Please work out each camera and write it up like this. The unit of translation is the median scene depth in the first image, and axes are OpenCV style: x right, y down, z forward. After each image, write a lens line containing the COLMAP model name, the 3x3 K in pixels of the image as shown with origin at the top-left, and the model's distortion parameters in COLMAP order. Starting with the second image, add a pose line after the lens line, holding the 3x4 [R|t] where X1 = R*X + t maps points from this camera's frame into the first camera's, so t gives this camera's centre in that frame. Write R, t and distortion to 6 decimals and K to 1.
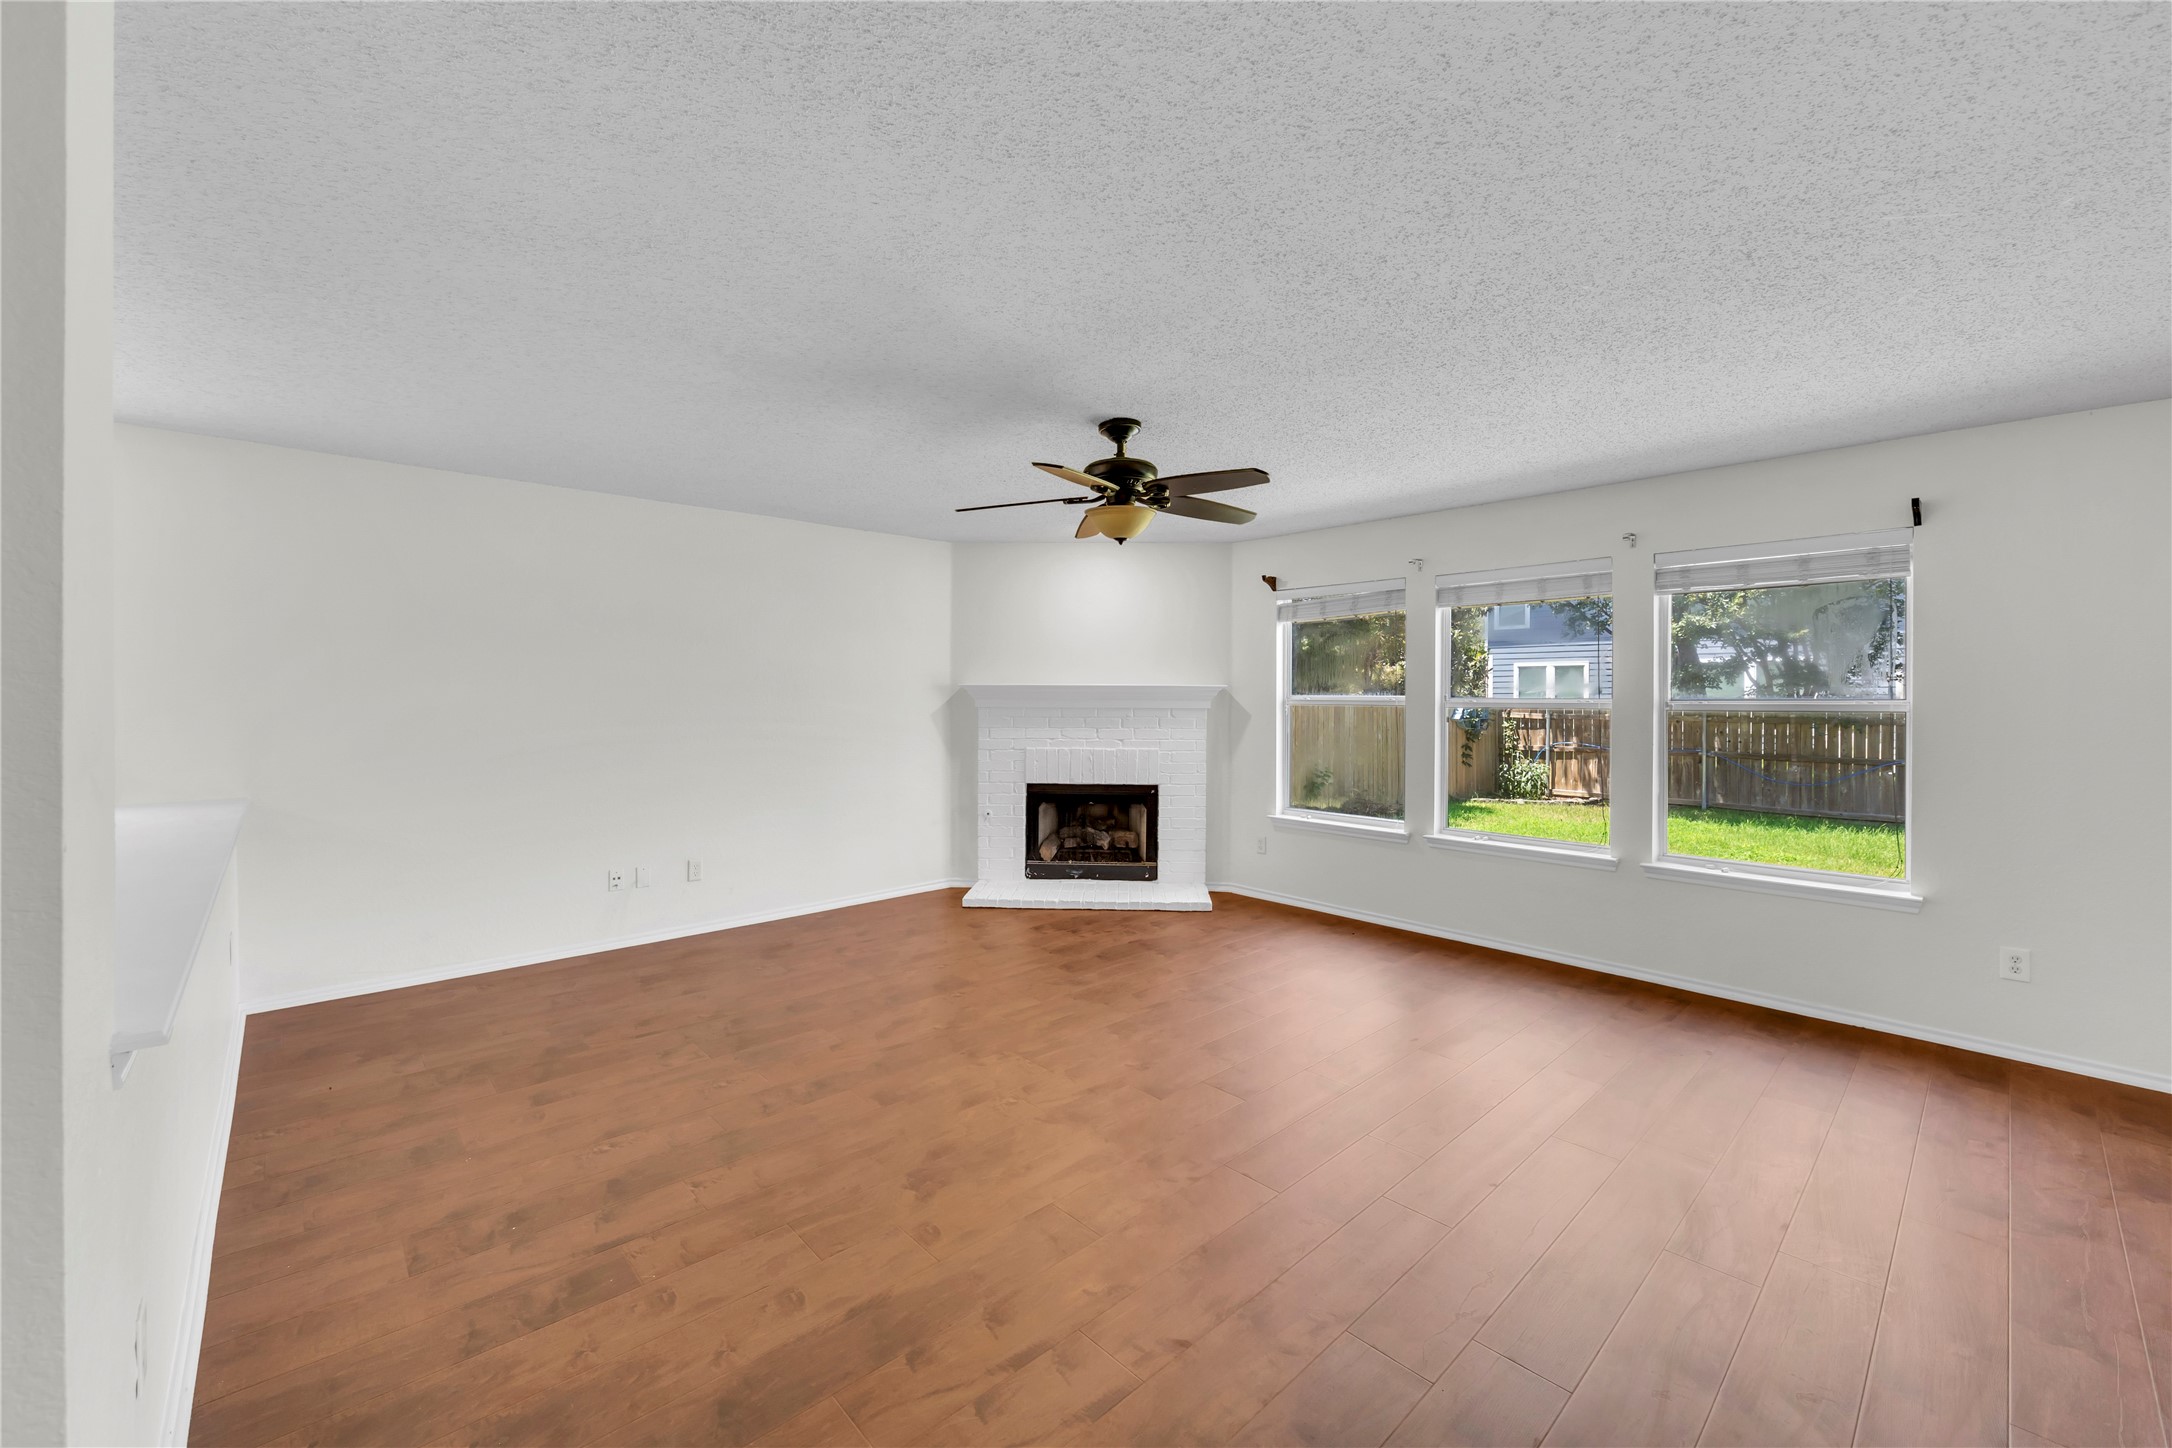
lens RADIAL K [[853.1, 0, 1086.6], [0, 853.1, 693.0], [0, 0, 1]] dist [-0.003167, 0.000403]
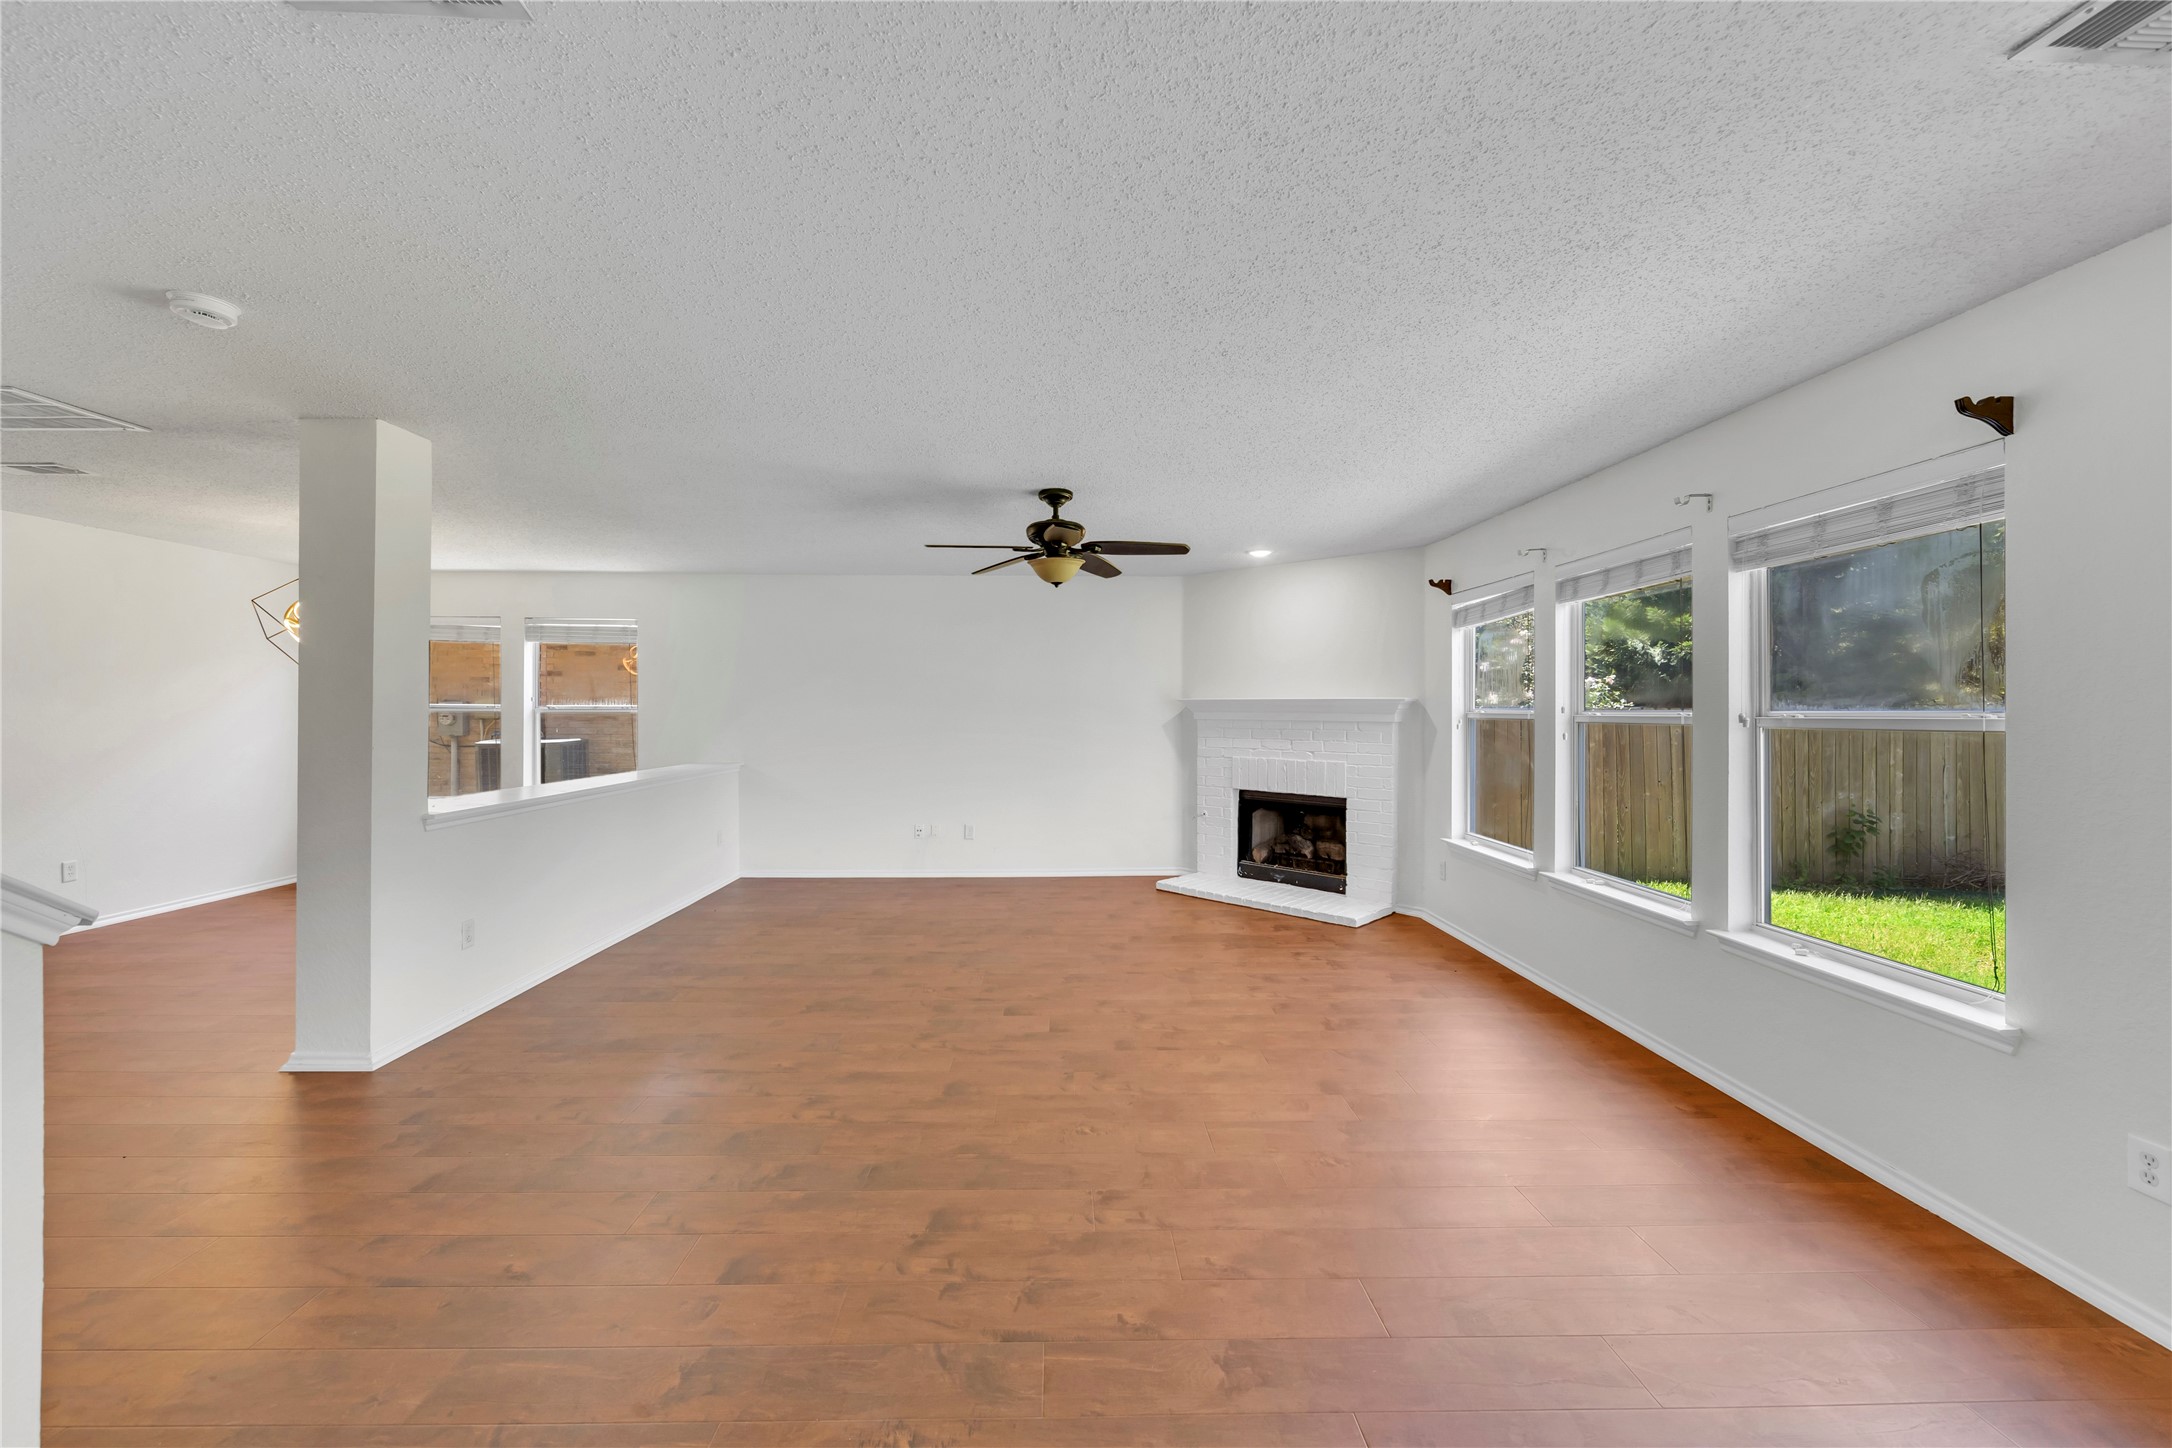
lens RADIAL K [[853.1, 0, 1078.1], [0, 853.1, 711.3], [0, 0, 1]] dist [-0.003167, 0.000403]
pose [[0.750865, 0.001311, -0.660455, 0.513339], [0.001255, 0.999993, 0.003412, 0.002090], [0.660455, -0.003391, 0.750858, 0.045487]]
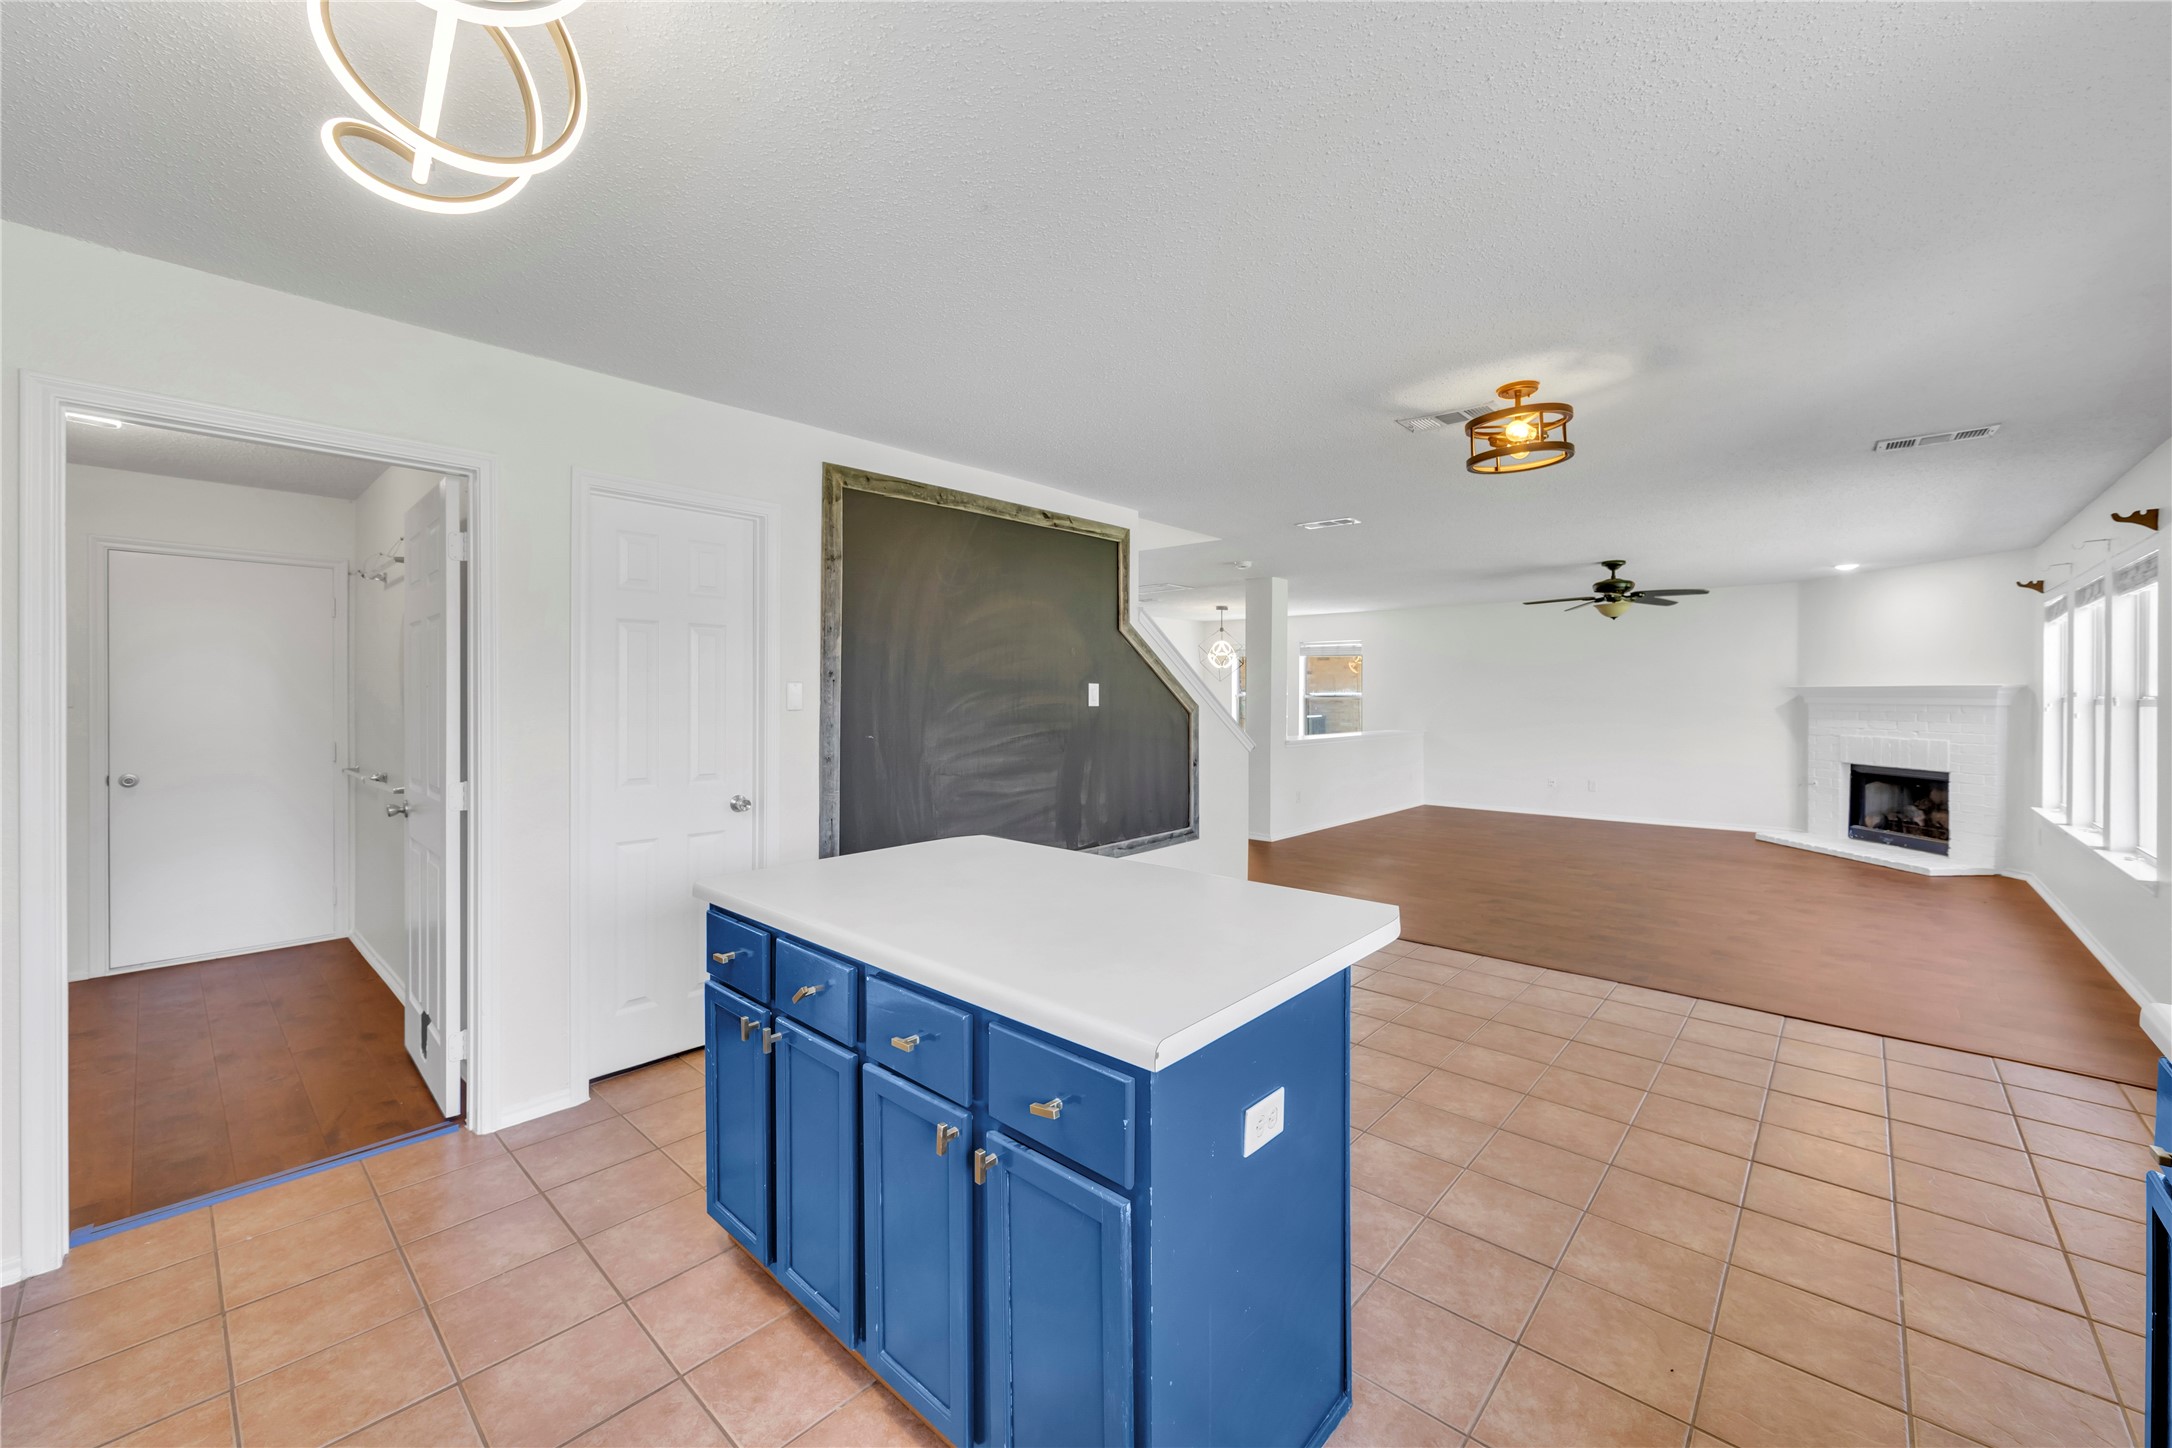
lens RADIAL K [[853.1, 0, 1088.0], [0, 853.1, 703.2], [0, 0, 1]] dist [-0.003167, 0.000403]
pose [[0.087938, 0.007373, -0.996099, 1.128166], [0.004335, 0.999960, 0.007784, 0.001563], [0.996116, -0.005003, 0.087903, -0.249016]]
